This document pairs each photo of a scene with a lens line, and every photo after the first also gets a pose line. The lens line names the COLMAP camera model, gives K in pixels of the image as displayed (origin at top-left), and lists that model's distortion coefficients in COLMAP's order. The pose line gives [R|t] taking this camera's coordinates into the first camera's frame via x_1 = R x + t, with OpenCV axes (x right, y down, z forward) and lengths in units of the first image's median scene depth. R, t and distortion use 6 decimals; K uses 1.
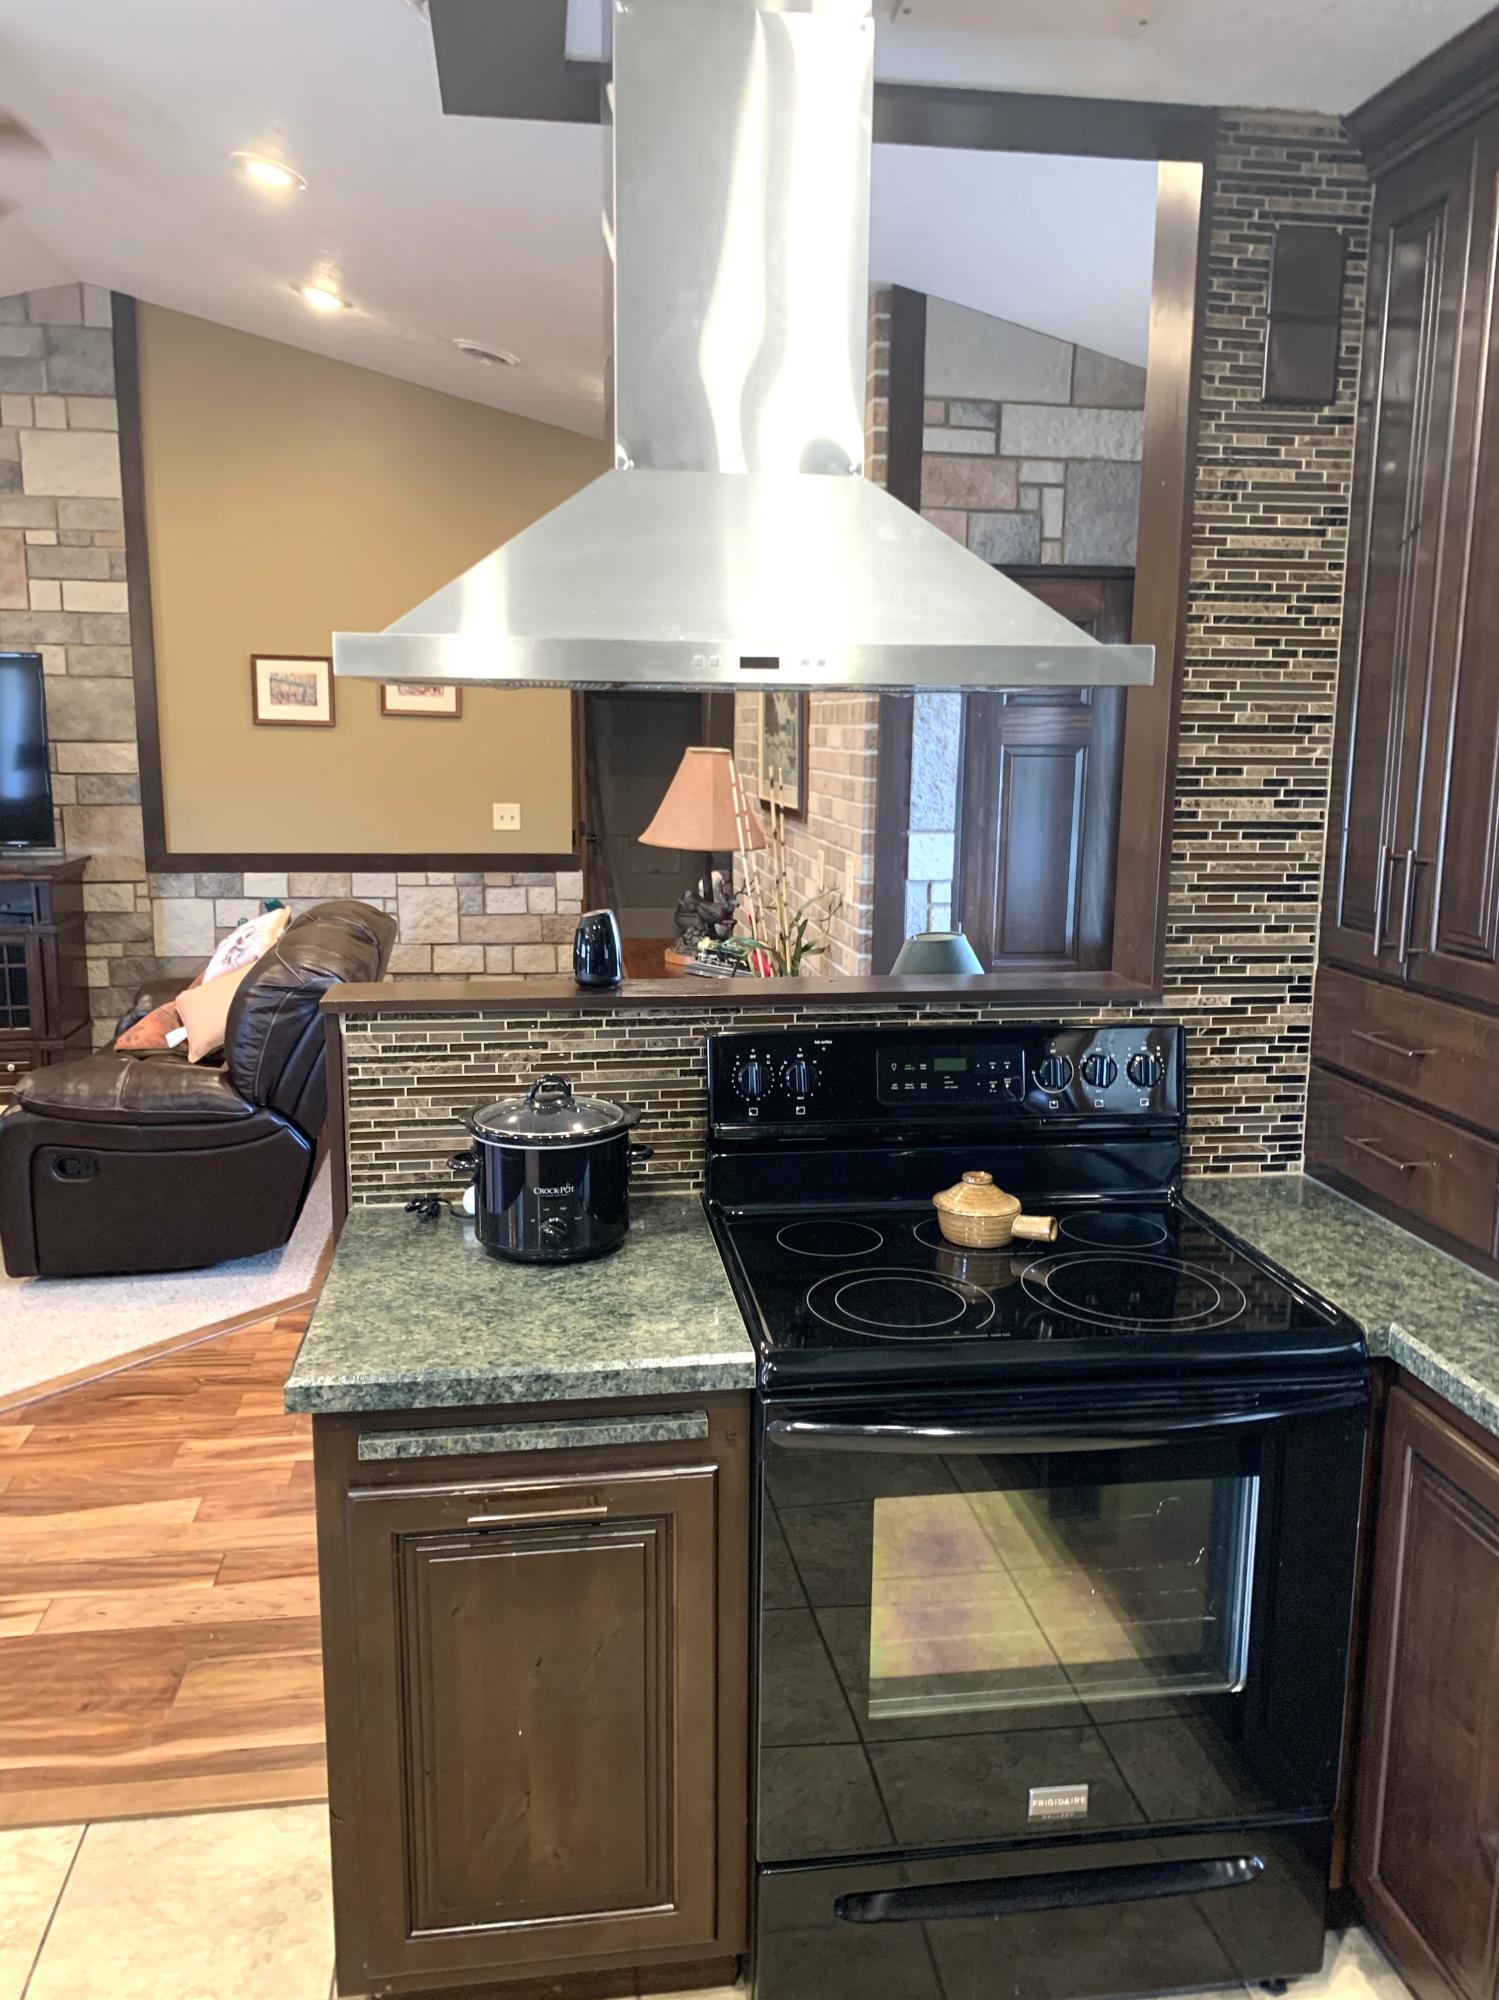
lens RADIAL K [[1522.5, 0, 743.5], [0, 1522.5, 989.4], [0, 0, 1]] dist [0.007244, -0.001904]
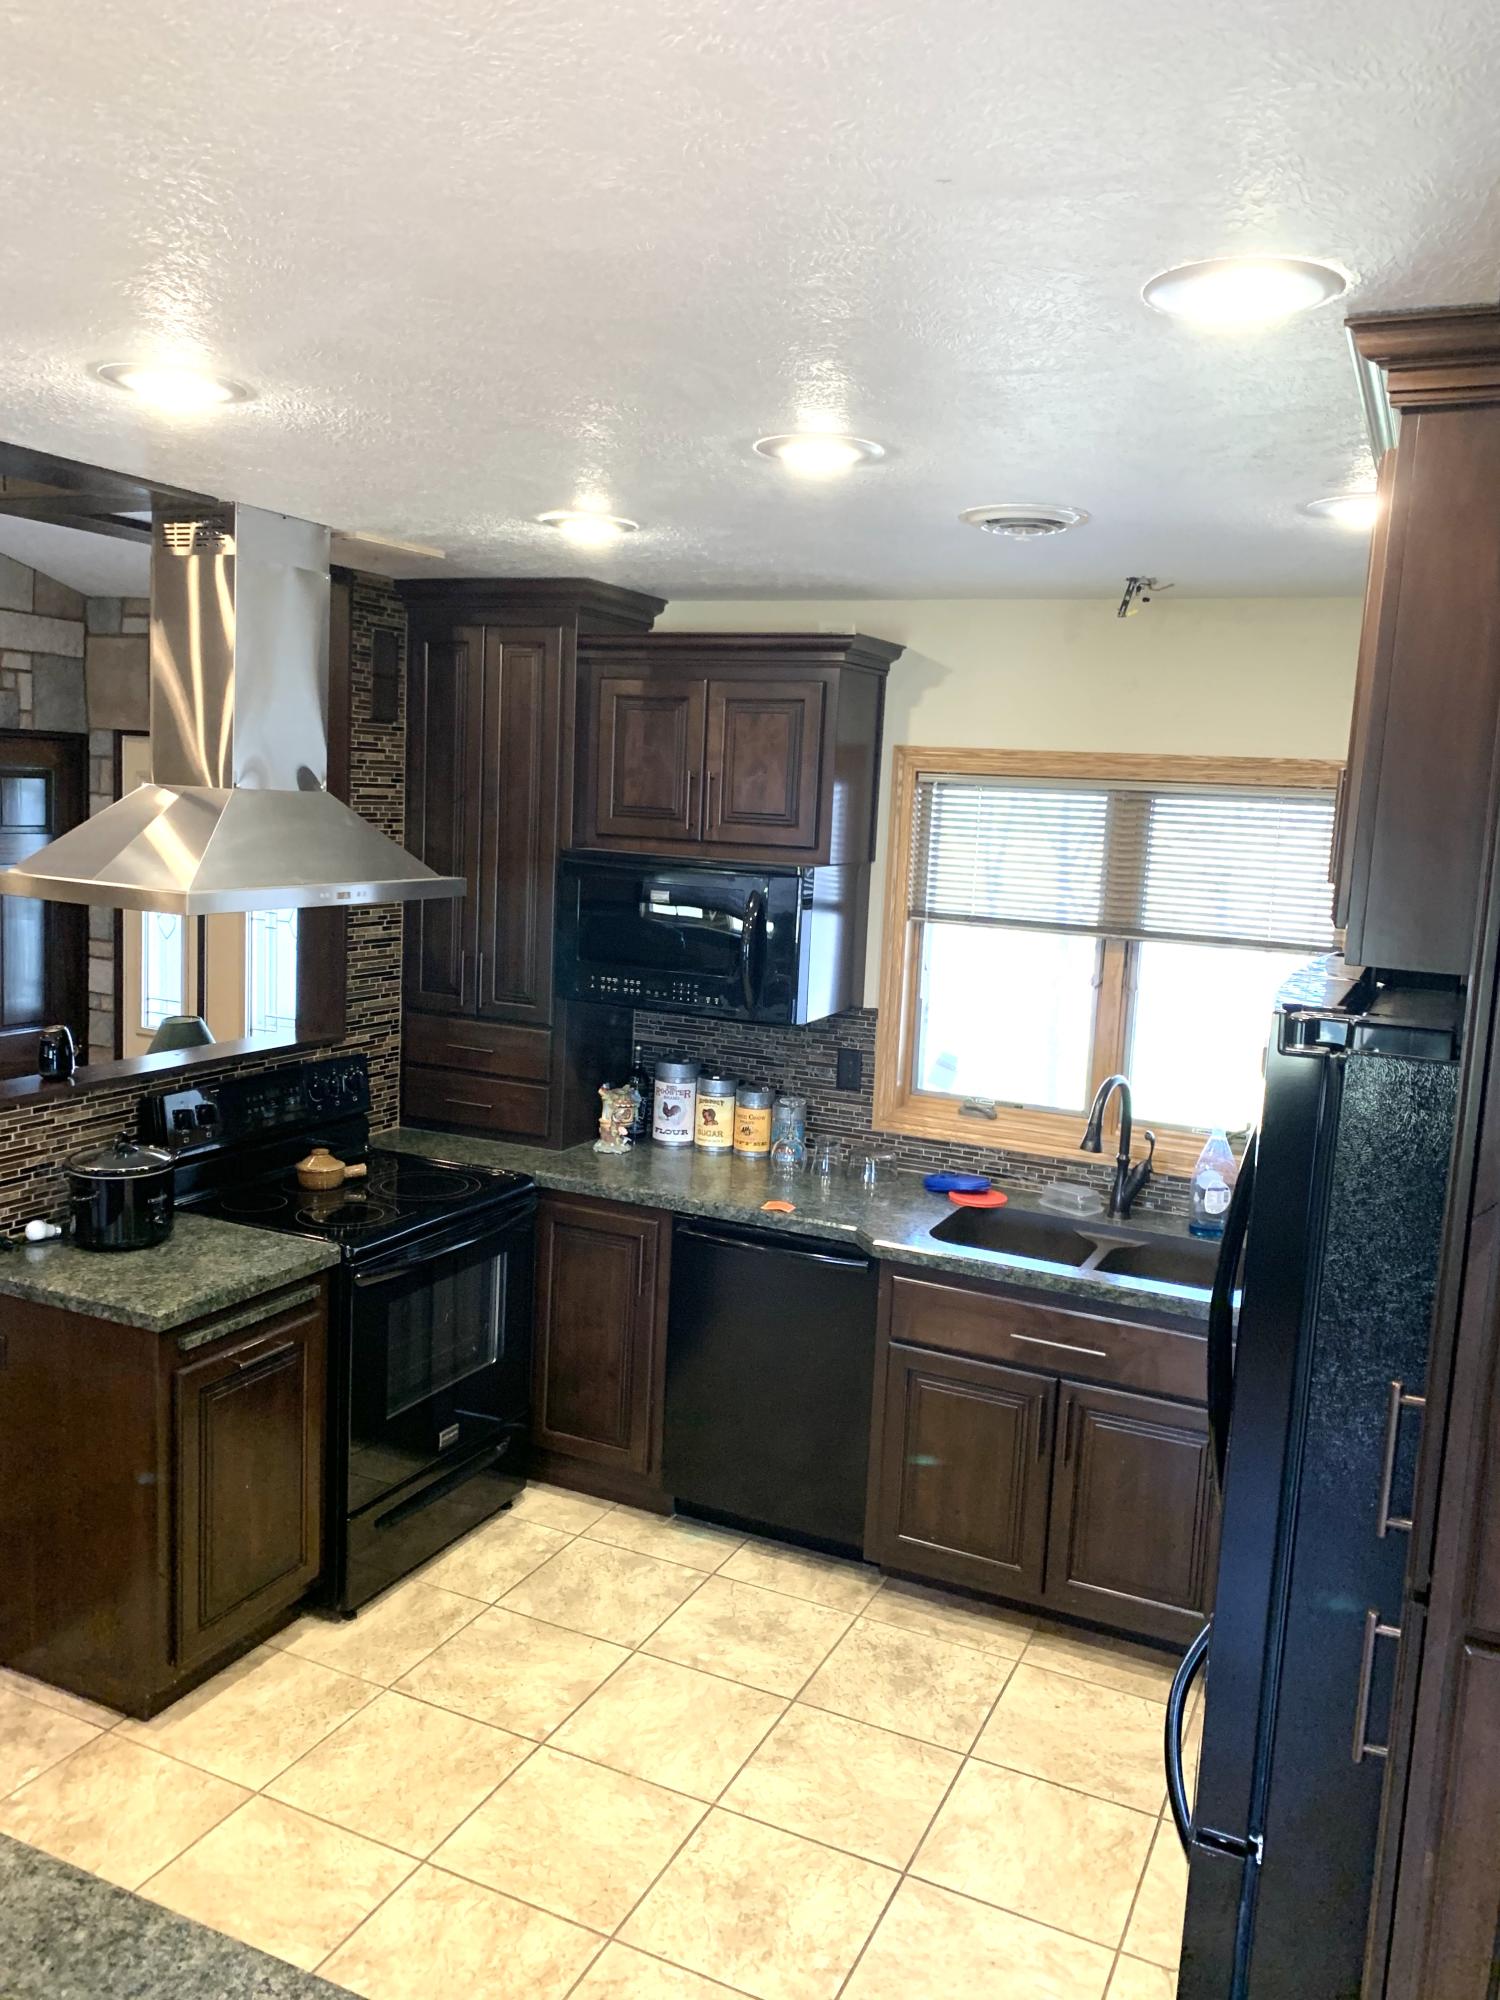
lens RADIAL K [[1522.5, 0, 744.0], [0, 1522.5, 989.4], [0, 0, 1]] dist [0.007244, -0.001904]
pose [[0.547141, -0.092793, 0.831881, -0.980705], [0.100851, 0.993904, 0.044535, -0.088932], [-0.830943, 0.059529, 0.553164, -0.392873]]
